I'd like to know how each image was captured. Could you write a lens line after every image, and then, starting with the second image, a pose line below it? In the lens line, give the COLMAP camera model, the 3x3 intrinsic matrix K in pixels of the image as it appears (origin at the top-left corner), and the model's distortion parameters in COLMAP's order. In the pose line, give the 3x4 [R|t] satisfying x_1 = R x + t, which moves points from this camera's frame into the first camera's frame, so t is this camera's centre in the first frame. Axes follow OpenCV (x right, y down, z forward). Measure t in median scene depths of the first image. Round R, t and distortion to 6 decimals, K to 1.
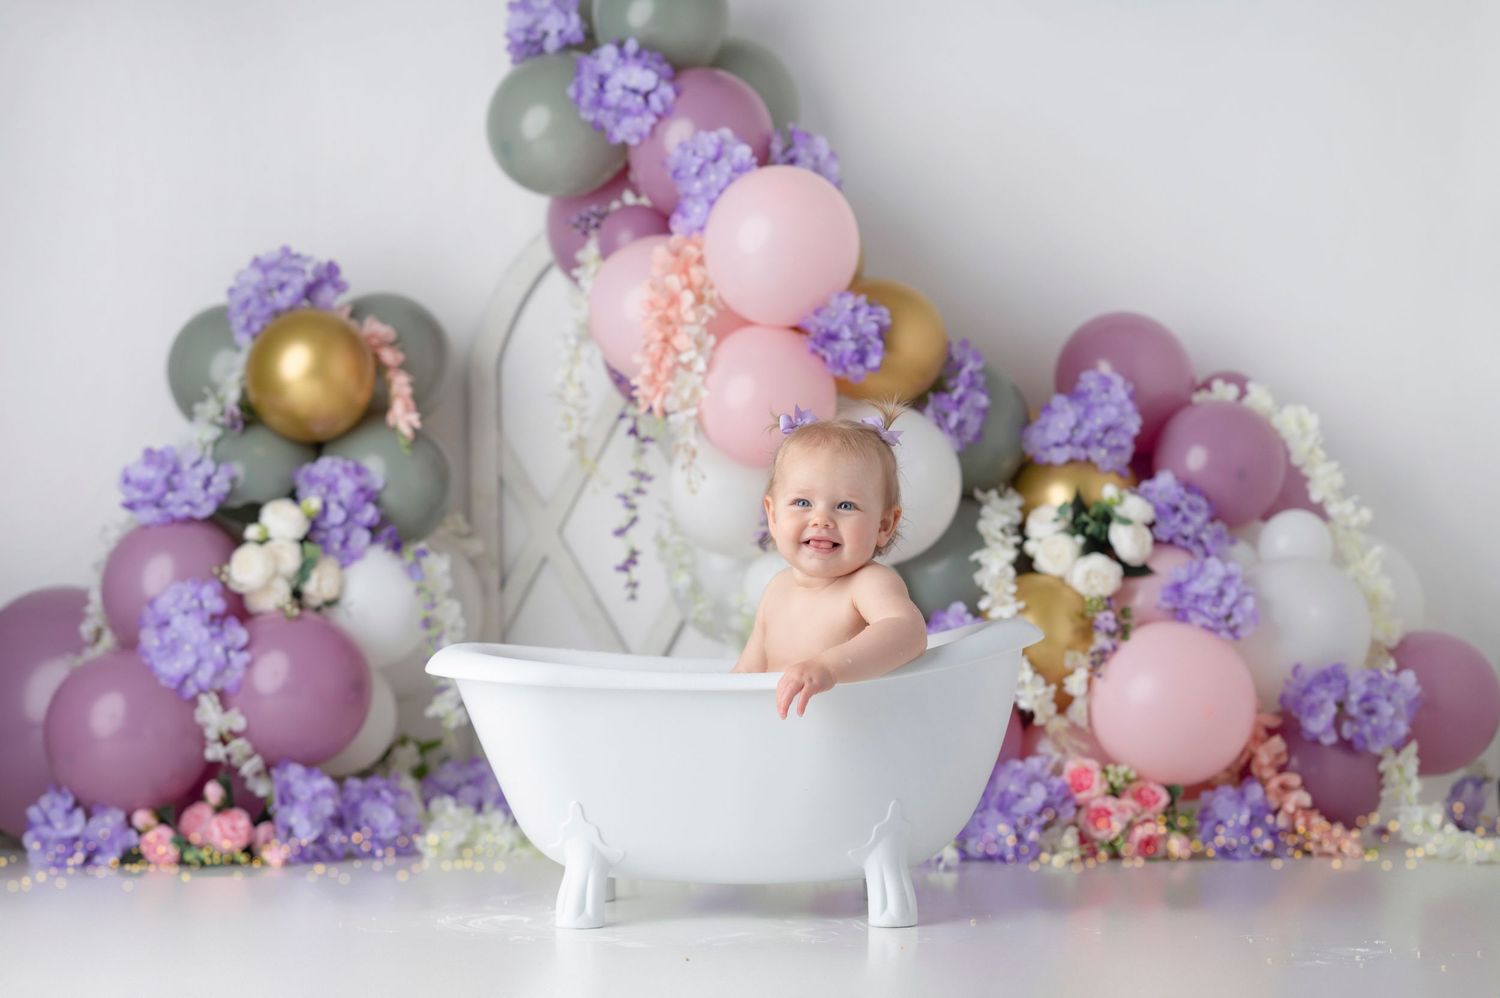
lens RADIAL K [[4411.6, 0, 697.0], [0, 4411.6, 497.6], [0, 0, 1]] dist [0.018678, 0.733014]
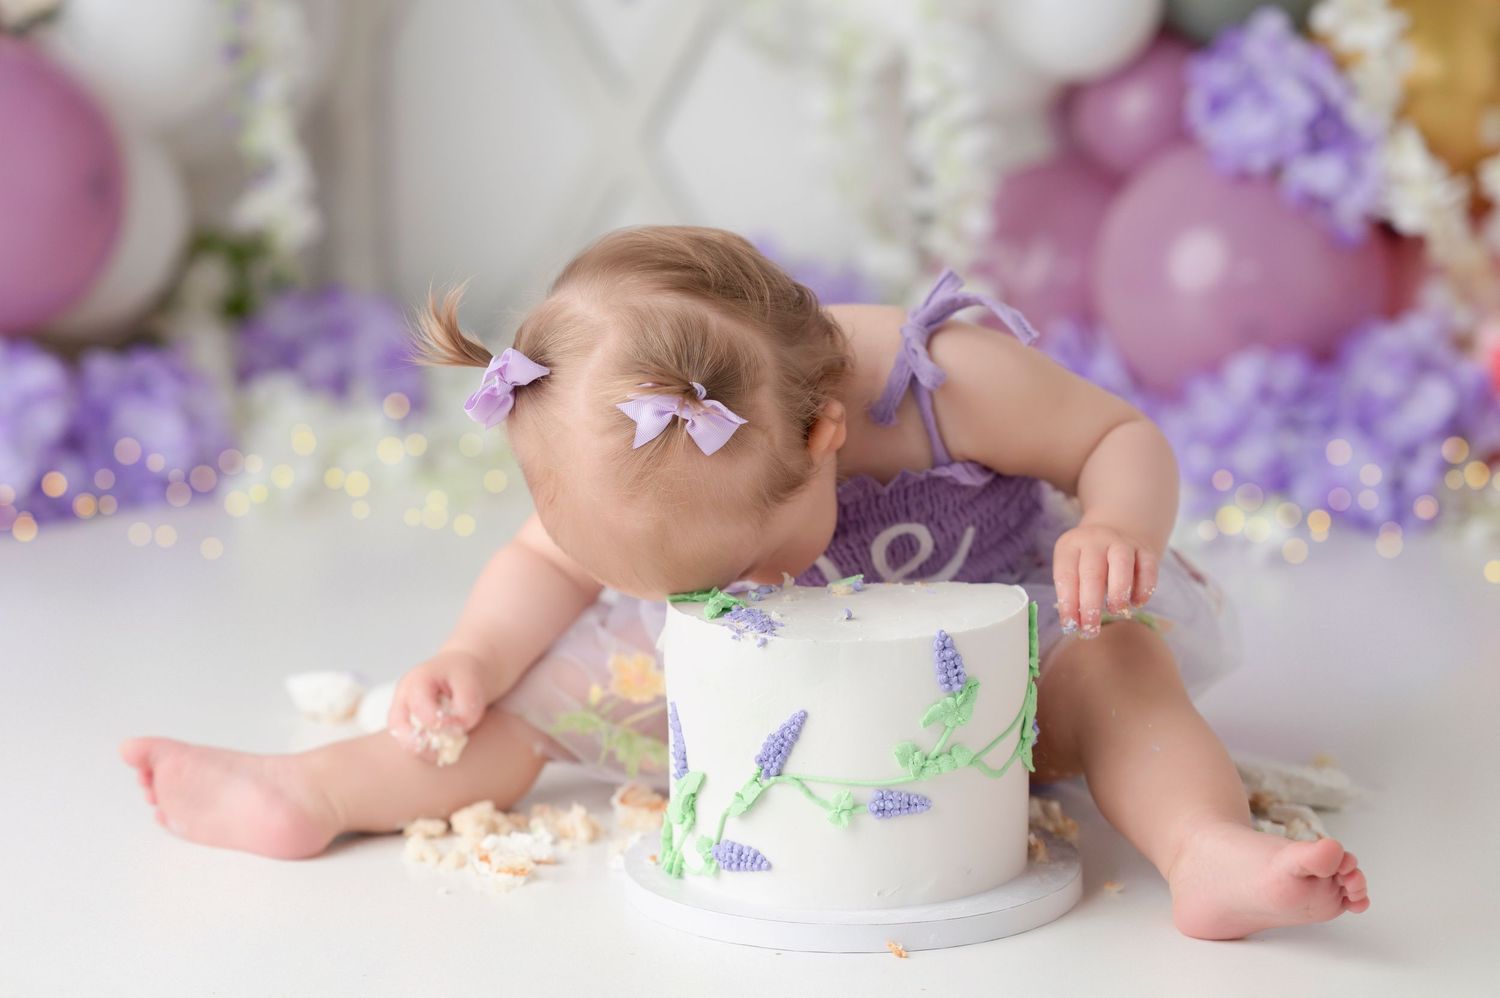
lens RADIAL K [[4411.6, 0, 697.0], [0, 4411.6, 497.6], [0, 0, 1]] dist [0.018678, 0.733014]
pose [[0.999674, -0.010227, 0.023406, -0.019798], [0.005495, 0.980991, 0.193977, -0.020724], [-0.024945, -0.193785, 0.980727, 0.485446]]
